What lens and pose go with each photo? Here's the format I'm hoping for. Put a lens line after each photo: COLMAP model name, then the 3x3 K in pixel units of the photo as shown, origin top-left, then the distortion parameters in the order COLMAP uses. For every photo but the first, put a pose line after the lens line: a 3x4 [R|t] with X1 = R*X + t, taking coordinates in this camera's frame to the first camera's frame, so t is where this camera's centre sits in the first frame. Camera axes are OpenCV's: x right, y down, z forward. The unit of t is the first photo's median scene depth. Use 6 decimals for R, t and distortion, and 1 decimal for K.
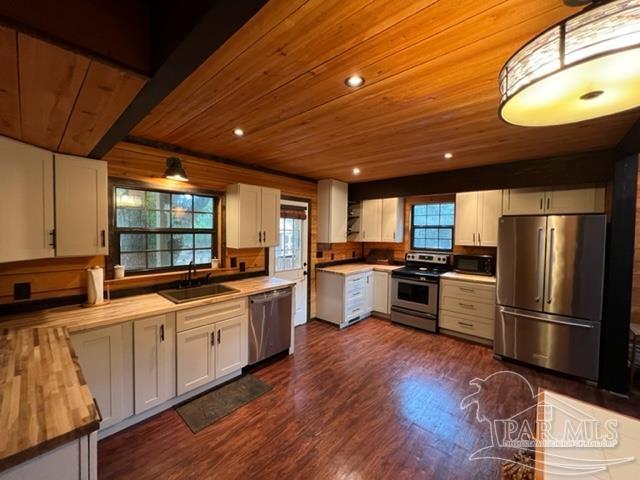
lens RADIAL K [[255.7, 0, 319.1], [0, 255.7, 239.1], [0, 0, 1]] dist [0.000684, -0.000289]
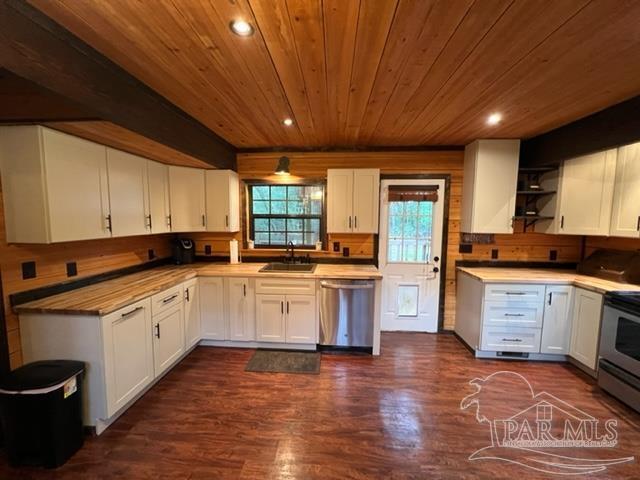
lens RADIAL K [[255.7, 0, 318.6], [0, 255.7, 239.6], [0, 0, 1]] dist [0.000684, -0.000289]
pose [[0.613232, 0.062166, -0.787453, 0.447556], [-0.025096, 0.997928, 0.059239, 0.002274], [0.789504, -0.016566, 0.613522, 0.311046]]
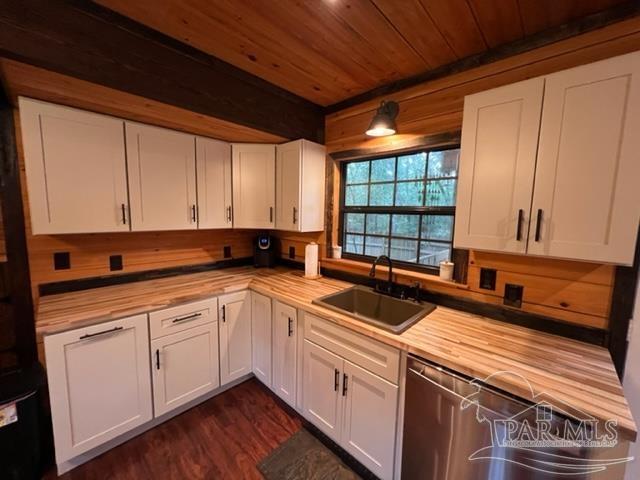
lens RADIAL K [[255.7, 0, 318.8], [0, 255.7, 239.2], [0, 0, 1]] dist [0.000684, -0.000289]
pose [[-0.027760, 0.096815, -0.994915, 0.131895], [-0.053539, 0.993726, 0.098193, -0.009393], [0.998180, 0.055992, -0.022403, 0.714653]]
